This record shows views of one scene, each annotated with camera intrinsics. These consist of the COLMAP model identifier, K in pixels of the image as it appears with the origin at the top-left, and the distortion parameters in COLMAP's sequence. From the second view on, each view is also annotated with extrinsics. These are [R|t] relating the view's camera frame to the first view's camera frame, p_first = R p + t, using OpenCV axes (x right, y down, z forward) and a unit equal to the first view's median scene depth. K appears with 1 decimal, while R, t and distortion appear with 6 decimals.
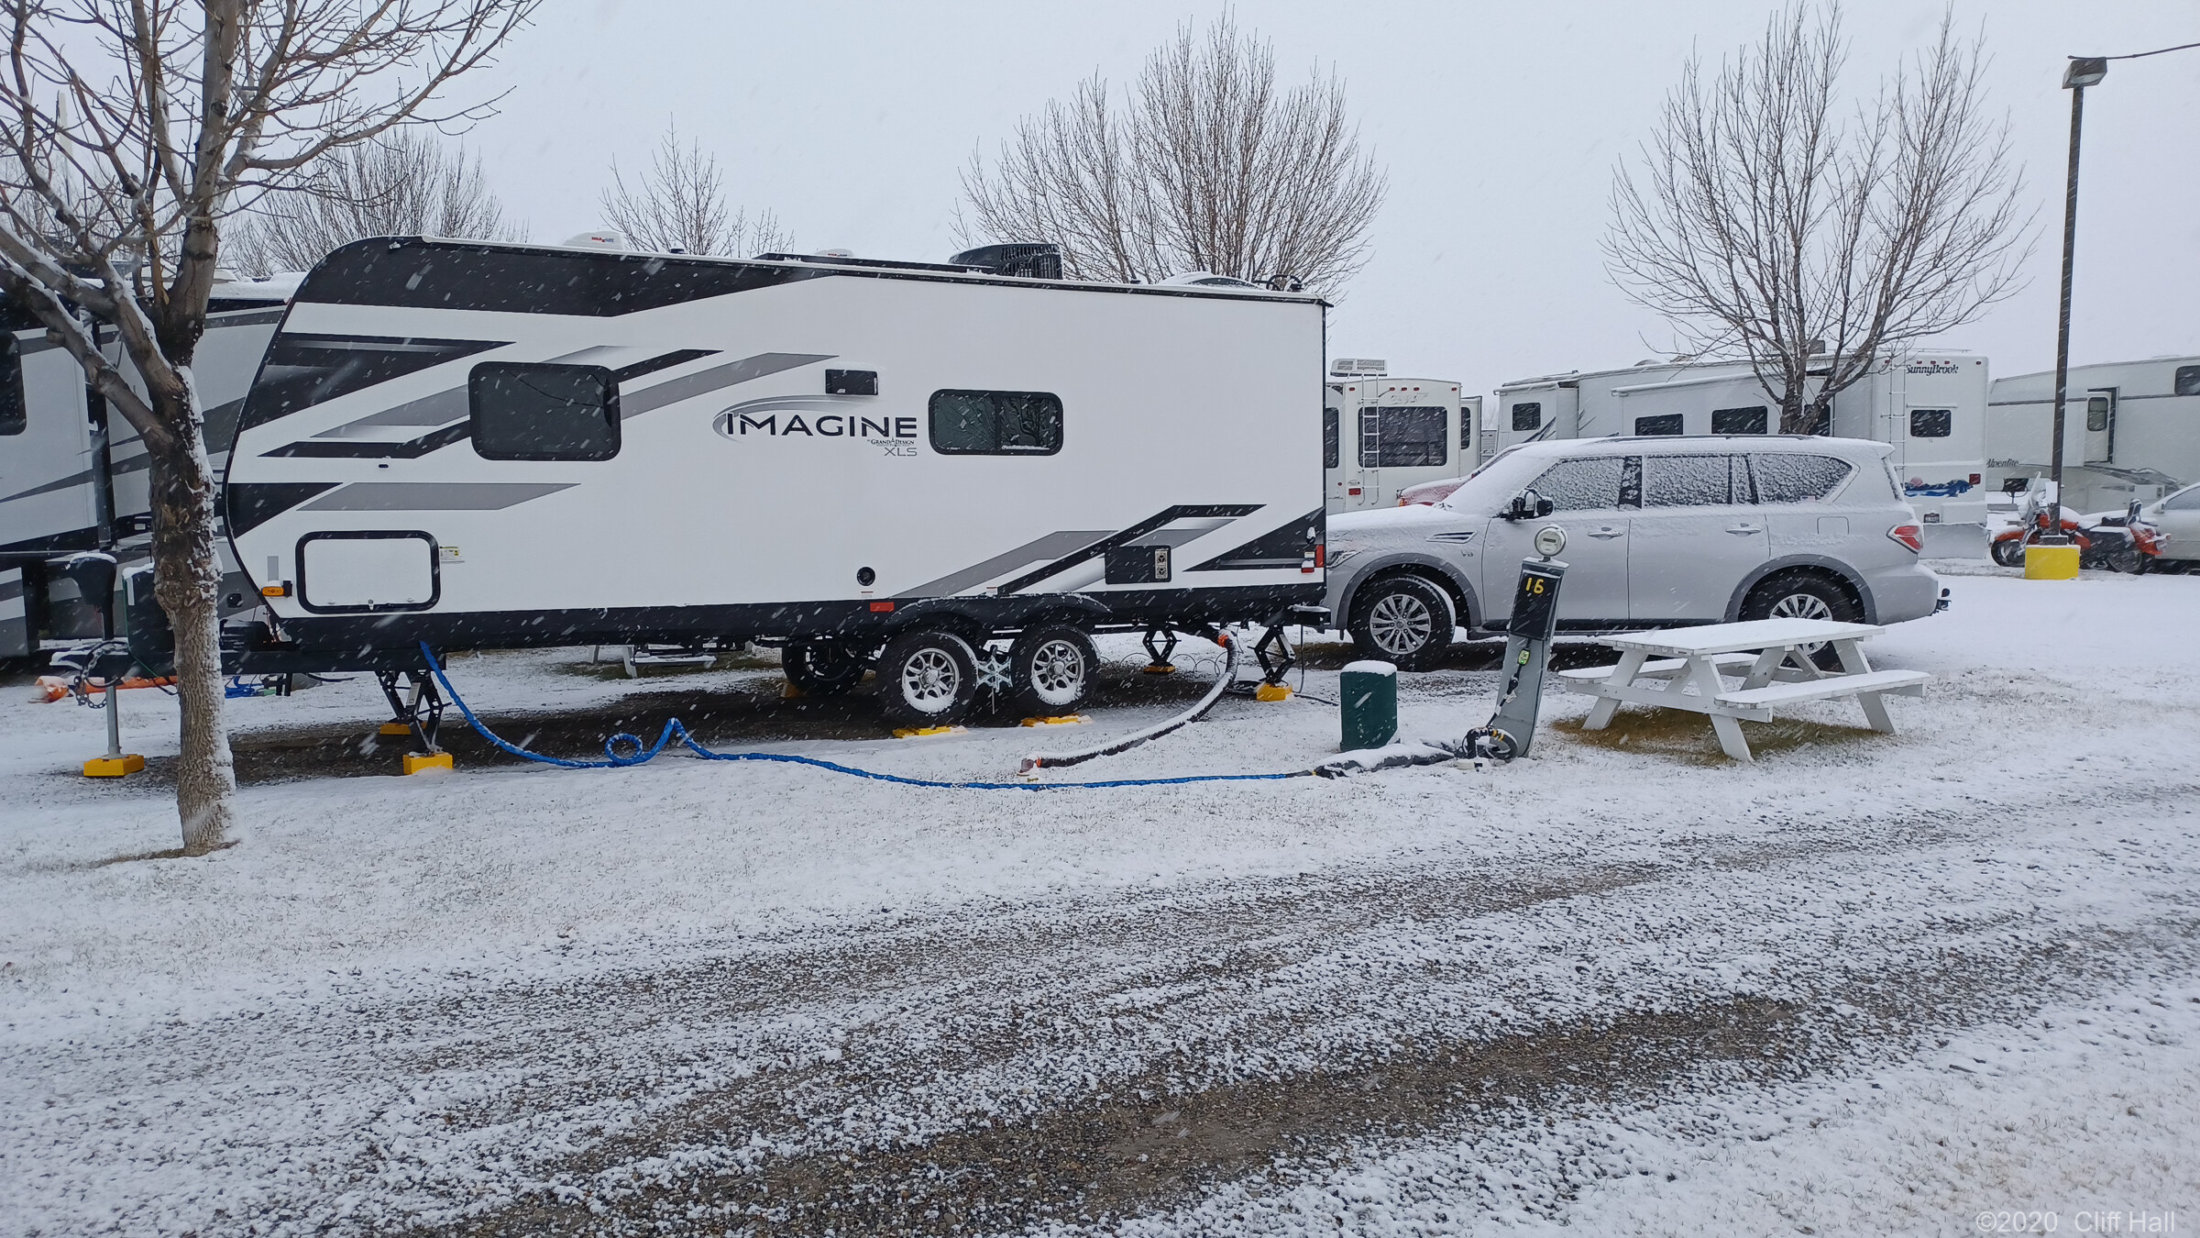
lens RADIAL K [[1504.2, 0, 1095.7], [0, 1504.2, 608.0], [0, 0, 1]] dist [0.036431, -0.017610]
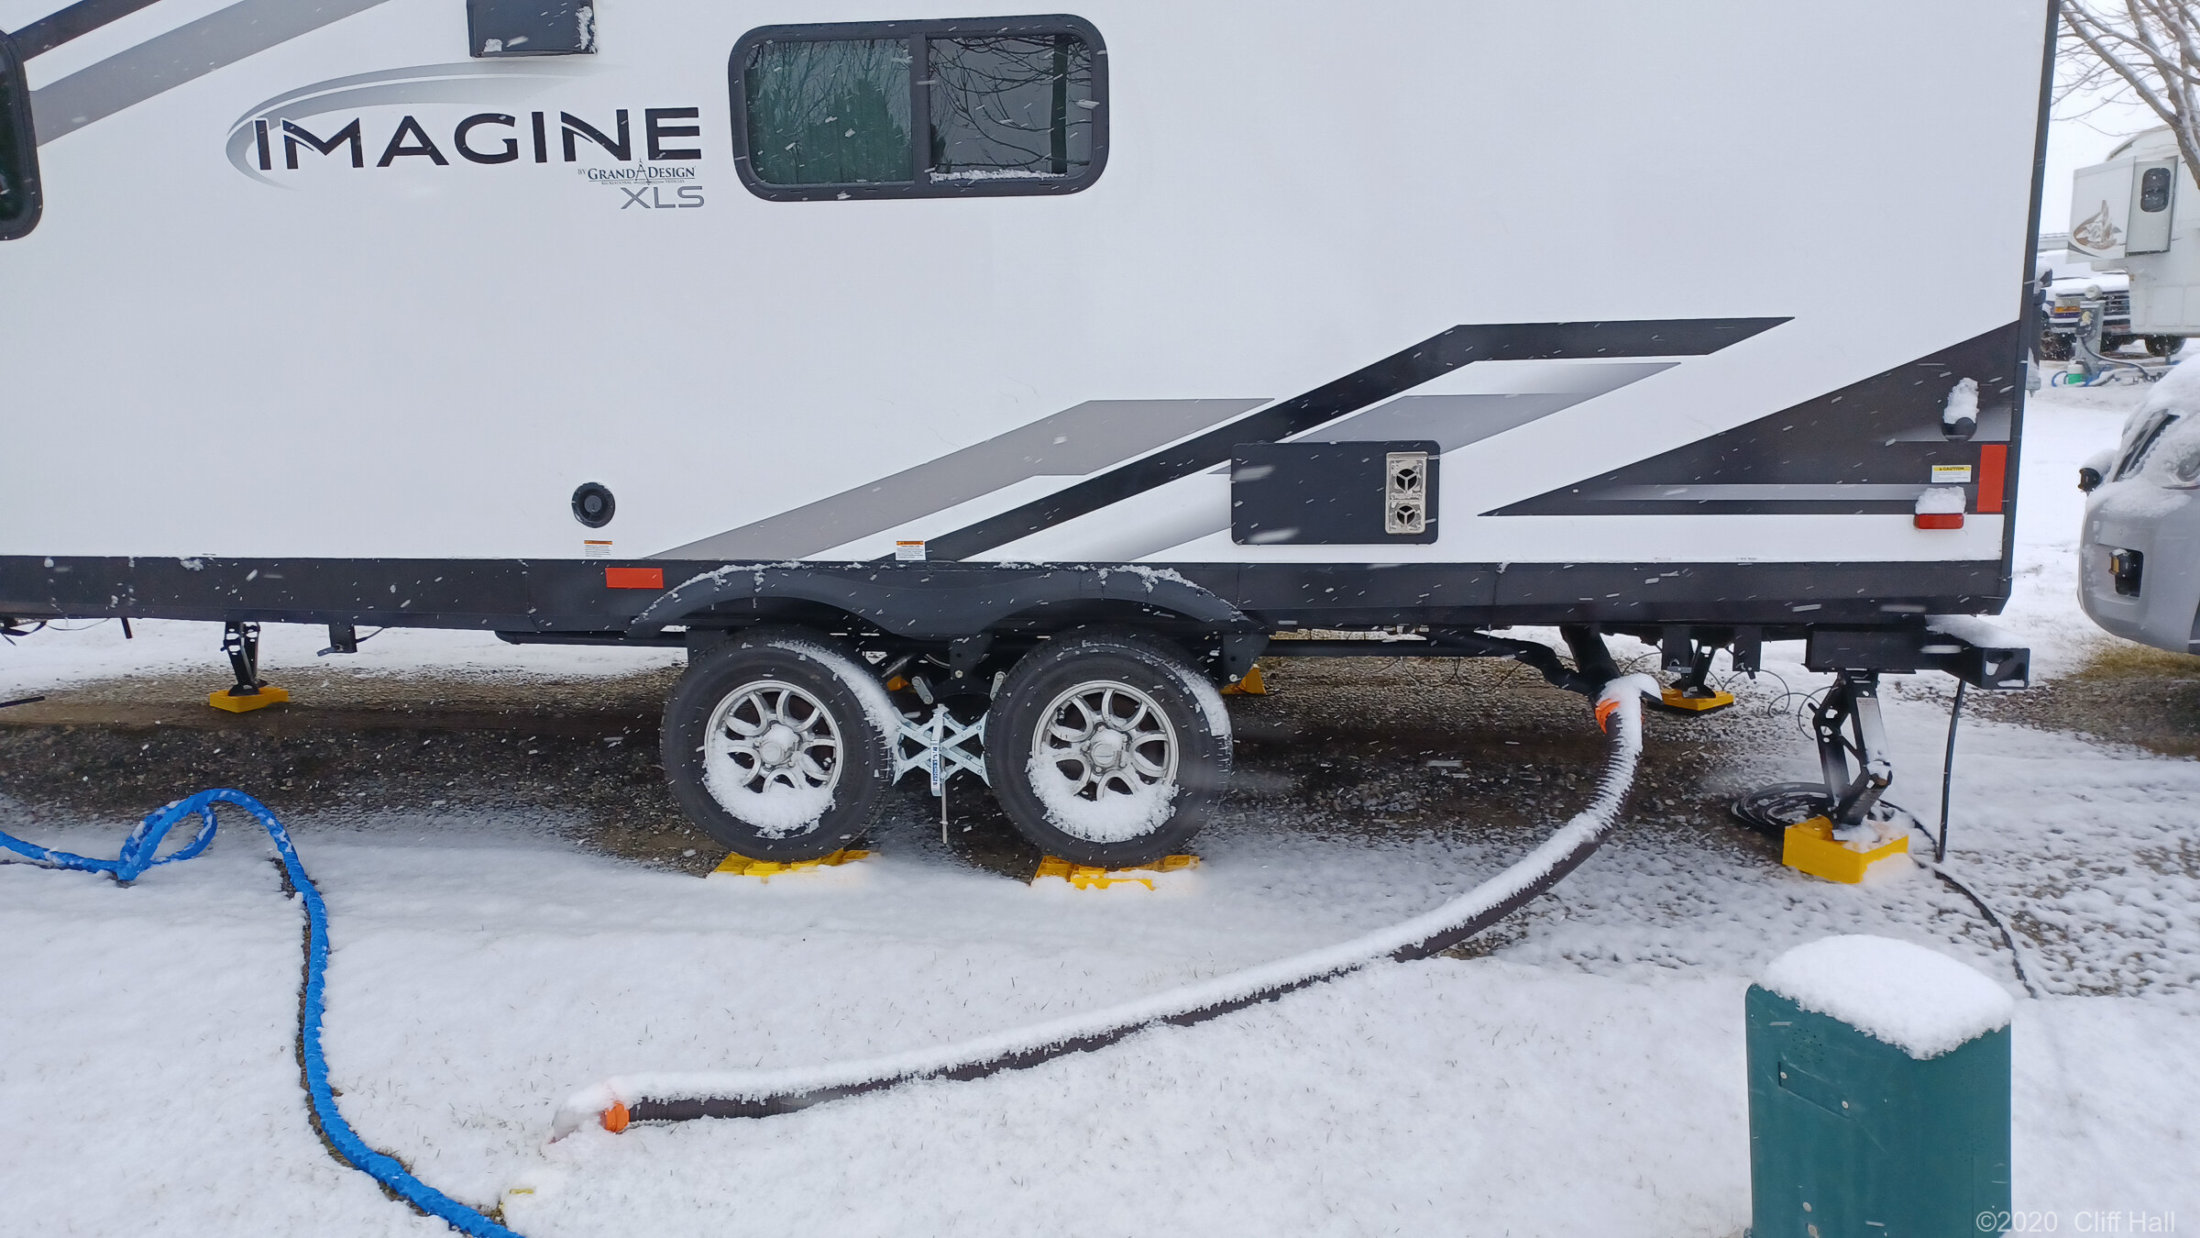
lens RADIAL K [[1504.2, 0, 1108.9], [0, 1504.2, 643.1], [0, 0, 1]] dist [0.036431, -0.017610]
pose [[0.824654, 0.101478, -0.556460, 0.201084], [-0.029887, 0.990218, 0.136287, -0.043344], [0.564847, -0.095759, 0.819620, 0.705881]]
